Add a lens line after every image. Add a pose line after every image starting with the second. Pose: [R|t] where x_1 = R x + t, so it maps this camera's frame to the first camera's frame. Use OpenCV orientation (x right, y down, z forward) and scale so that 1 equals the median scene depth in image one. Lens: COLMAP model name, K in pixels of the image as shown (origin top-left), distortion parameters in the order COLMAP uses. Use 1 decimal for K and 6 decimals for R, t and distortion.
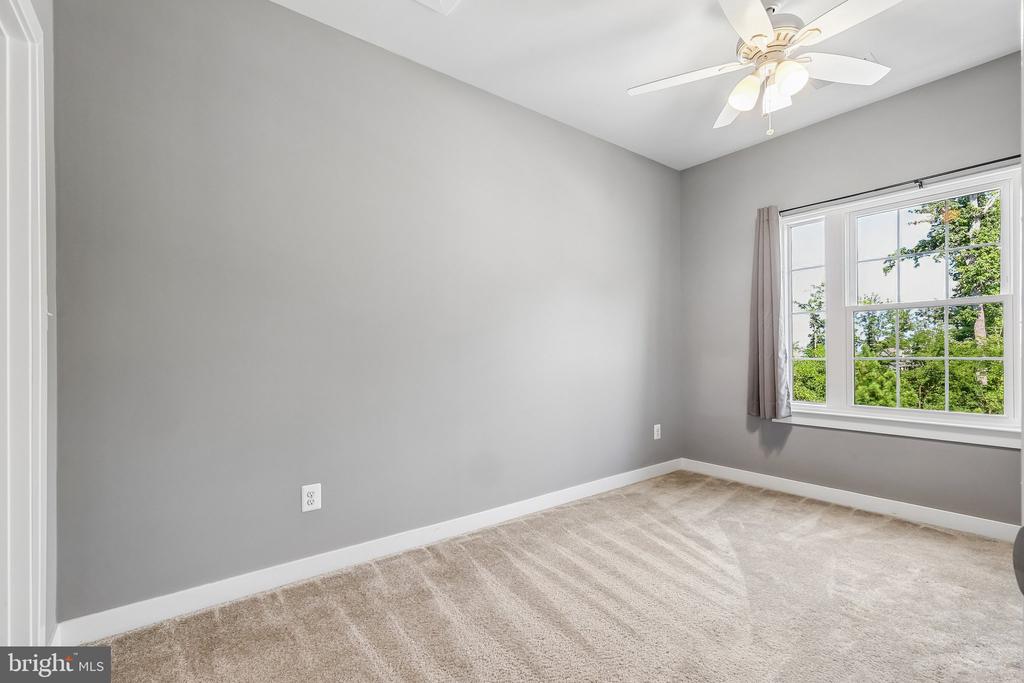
lens RADIAL K [[450.0, 0, 521.4], [0, 450.0, 348.9], [0, 0, 1]] dist [0.003218, -0.000072]
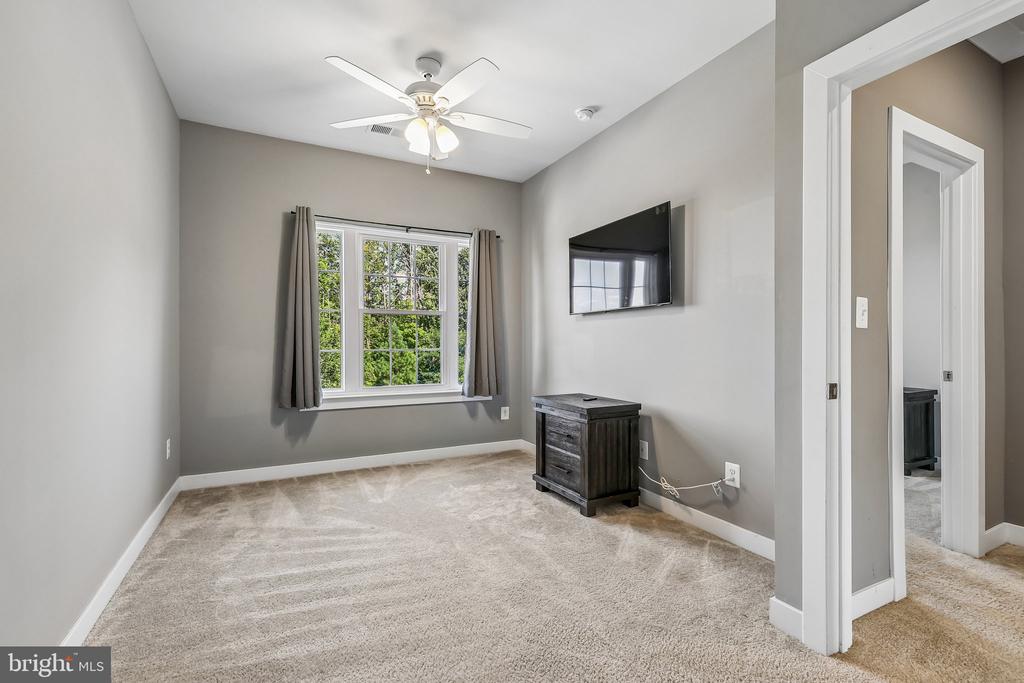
lens RADIAL K [[450.0, 0, 507.8], [0, 450.0, 341.5], [0, 0, 1]] dist [0.003218, -0.000072]
pose [[0.199208, 0.014010, 0.979857, -0.429863], [-0.005750, 0.999897, -0.013128, 0.010853], [-0.979940, -0.003019, 0.199268, 0.361625]]
